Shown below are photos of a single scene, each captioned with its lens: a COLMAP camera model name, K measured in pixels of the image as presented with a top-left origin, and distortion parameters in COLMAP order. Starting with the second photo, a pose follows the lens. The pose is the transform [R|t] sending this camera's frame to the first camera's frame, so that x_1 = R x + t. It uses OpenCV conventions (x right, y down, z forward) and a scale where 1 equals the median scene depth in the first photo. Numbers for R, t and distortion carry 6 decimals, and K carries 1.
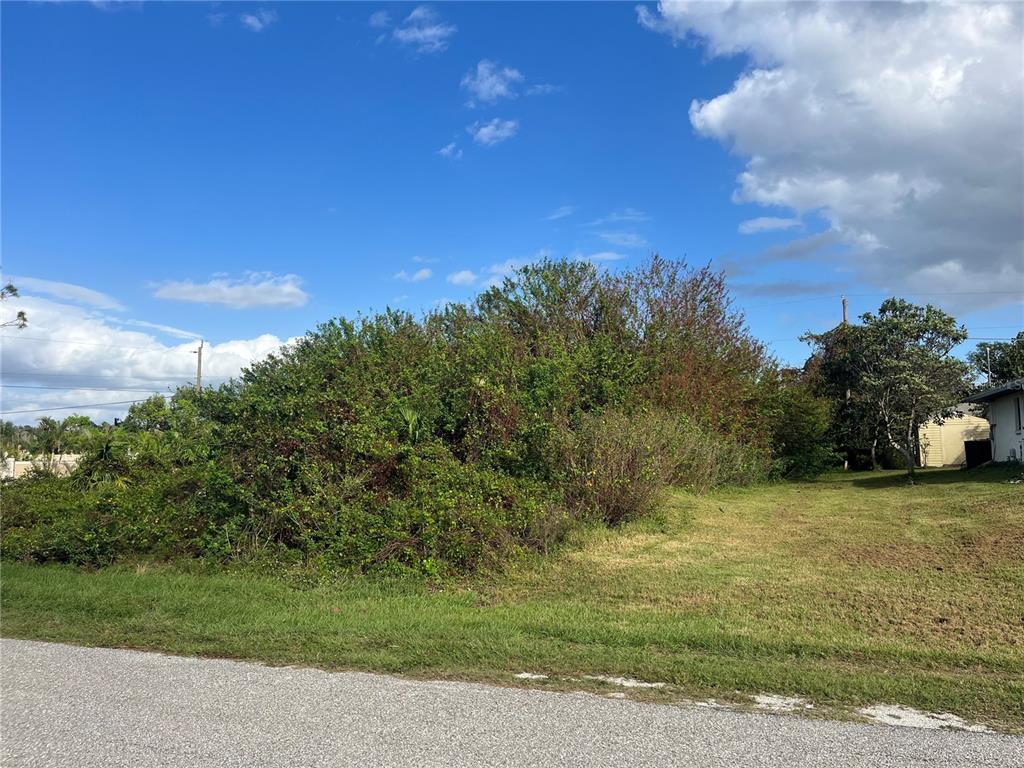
lens RADIAL K [[752.1, 0, 508.3], [0, 752.1, 386.0], [0, 0, 1]] dist [0.035356, -0.074410]
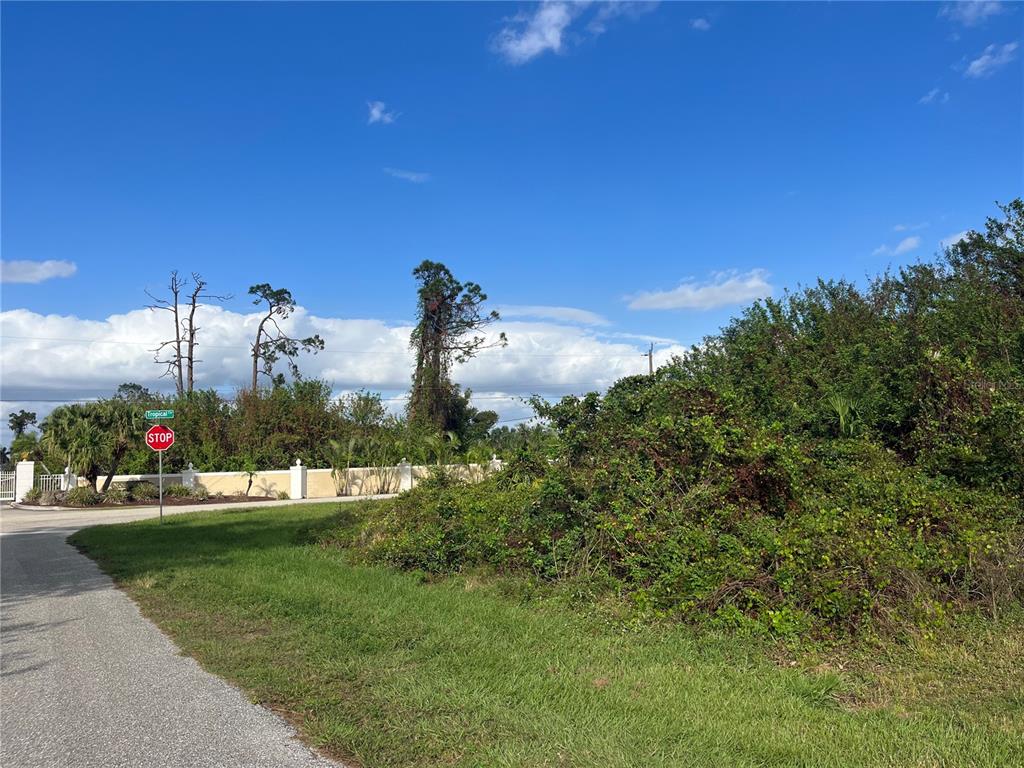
lens RADIAL K [[752.1, 0, 508.3], [0, 752.1, 386.0], [0, 0, 1]] dist [0.035356, -0.074410]
pose [[0.812250, -0.063678, -0.579824, 0.032422], [0.064186, 0.997744, -0.019659, 0.008036], [0.579768, -0.021249, 0.814505, 0.097053]]
